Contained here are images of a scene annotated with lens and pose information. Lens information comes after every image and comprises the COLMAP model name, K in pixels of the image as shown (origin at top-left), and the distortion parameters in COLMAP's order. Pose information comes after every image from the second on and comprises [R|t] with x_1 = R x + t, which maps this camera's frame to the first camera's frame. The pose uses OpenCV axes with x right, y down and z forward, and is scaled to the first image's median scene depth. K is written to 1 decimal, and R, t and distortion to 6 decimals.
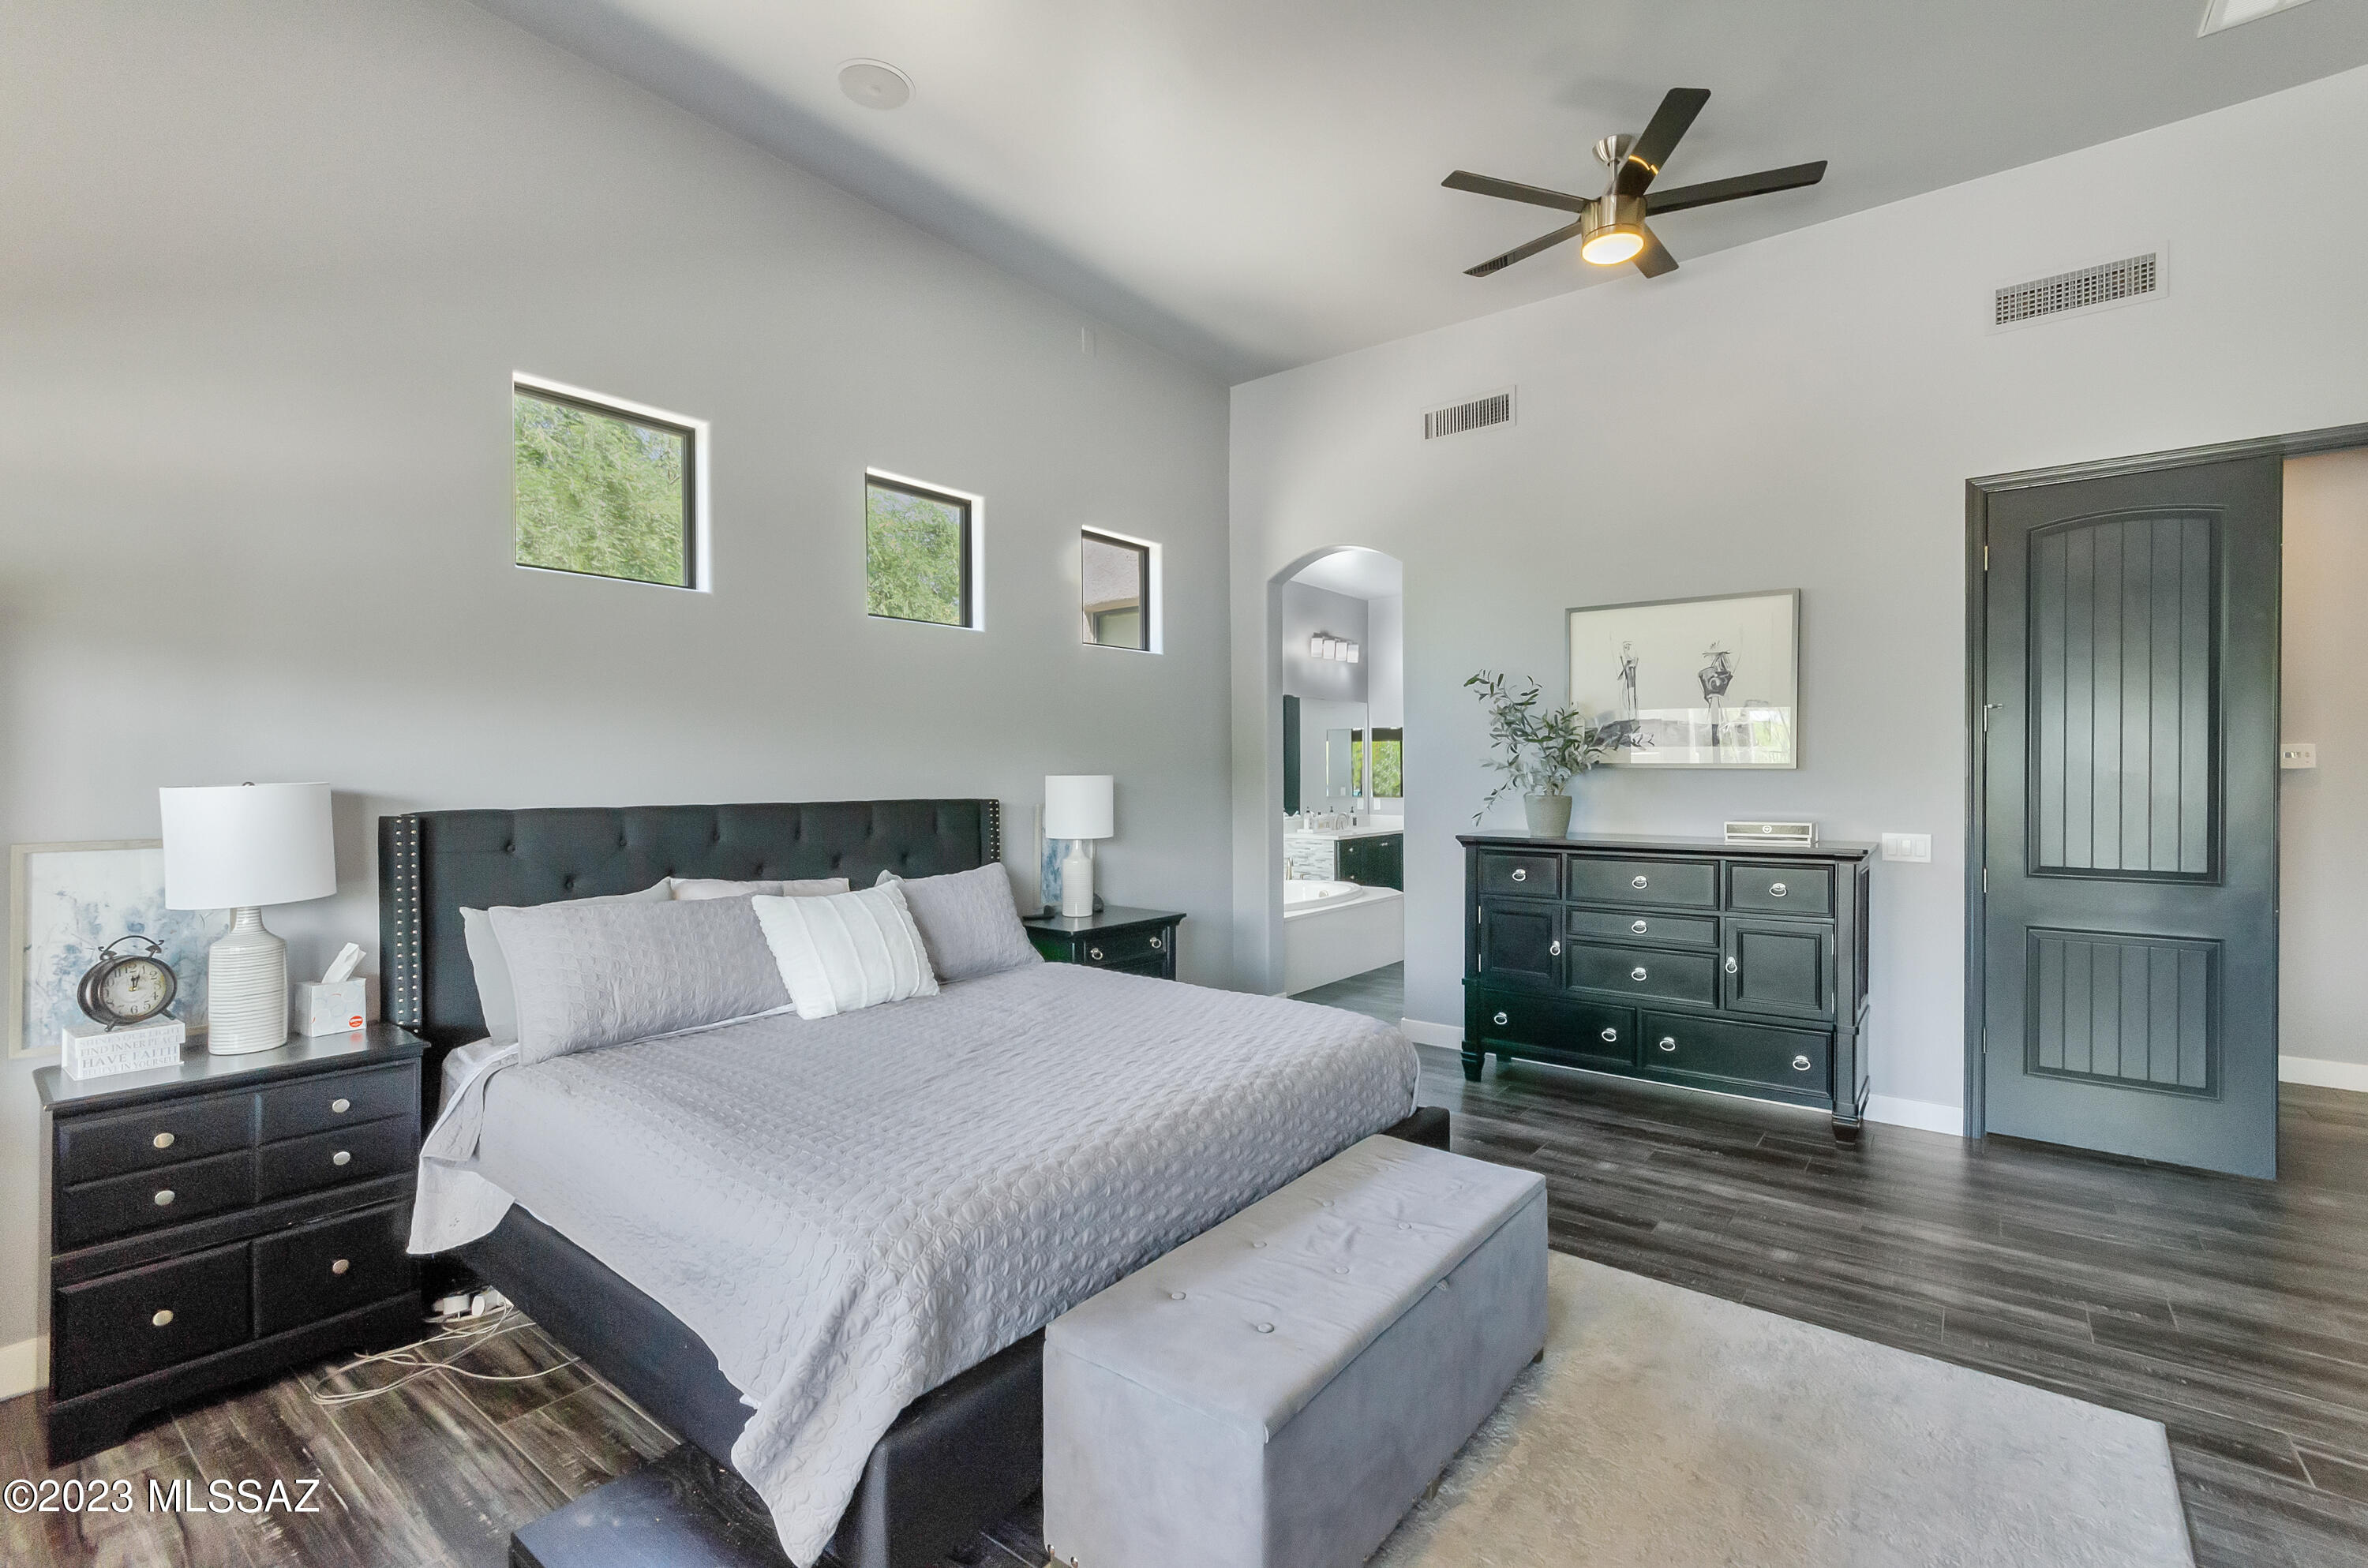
lens RADIAL K [[1023.1, 0, 1178.9], [0, 1023.1, 784.9], [0, 0, 1]] dist [-0.000114, -0.000016]
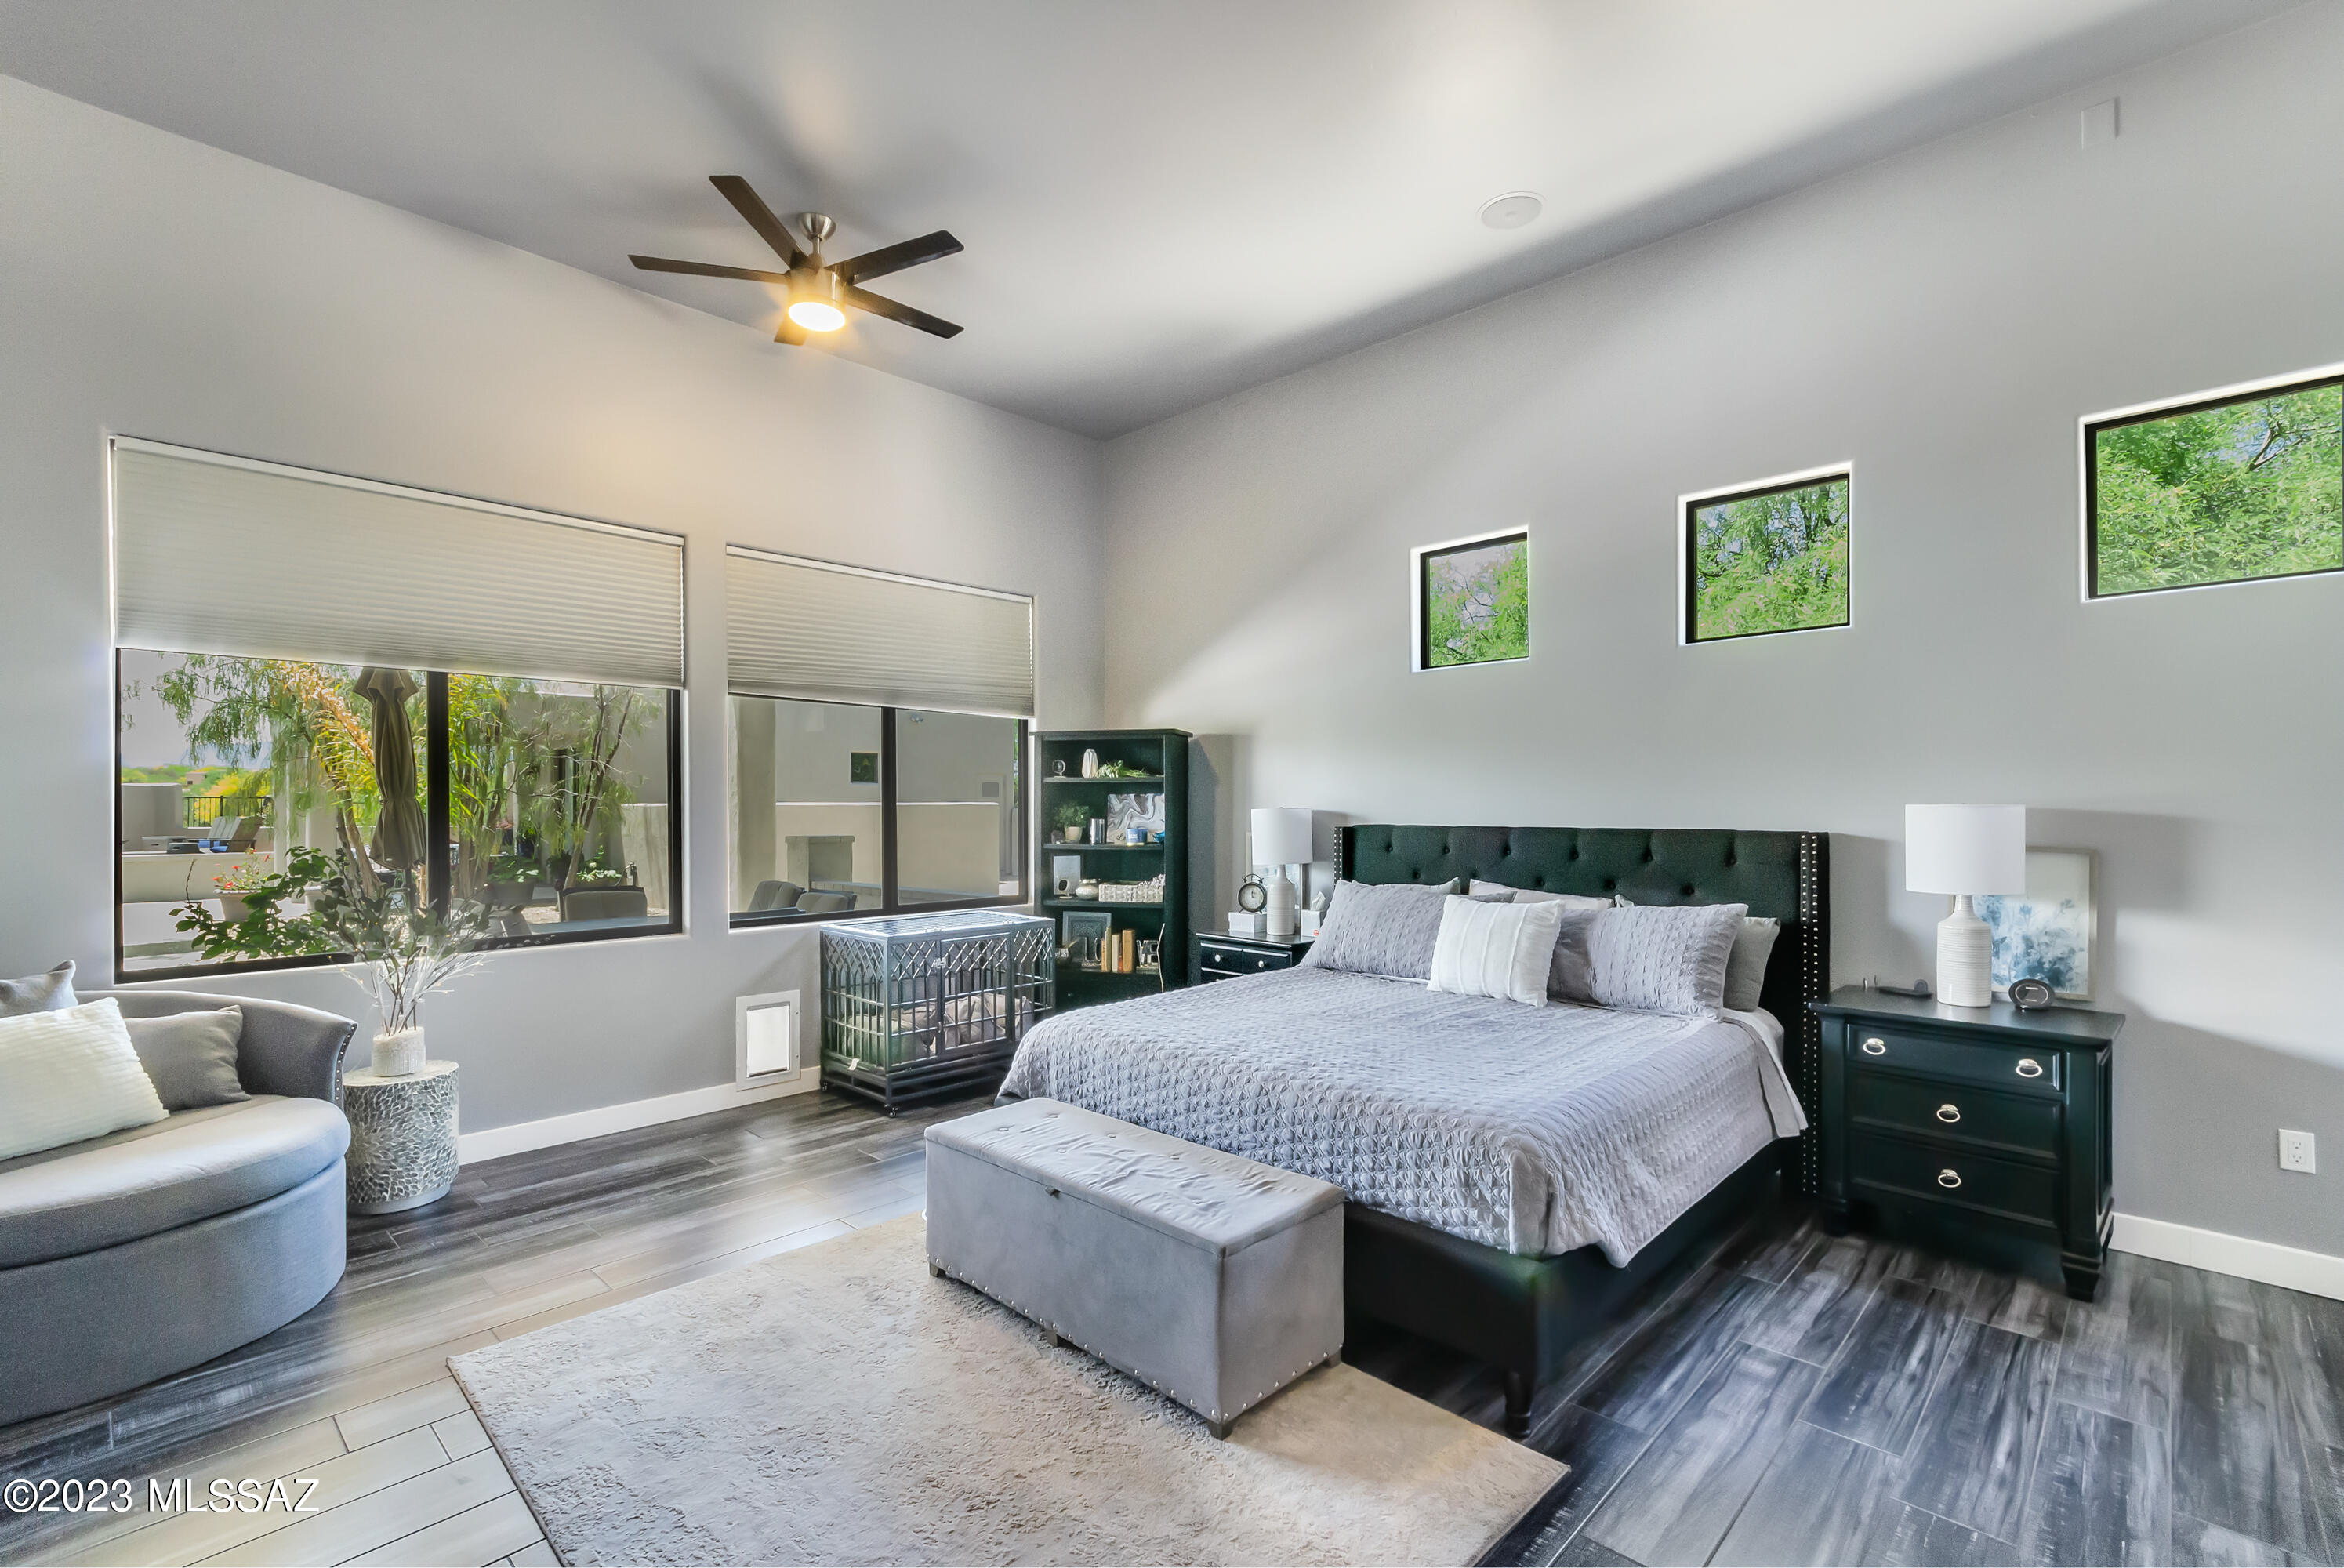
lens RADIAL K [[1030.1, 0, 1165.5], [0, 1030.1, 794.4], [0, 0, 1]] dist [0.000482, 0.000094]
pose [[-0.102482, -0.001120, -0.994734, 0.865042], [-0.001380, 0.999999, -0.000984, -0.019275], [0.994734, 0.001272, -0.102483, 0.692360]]
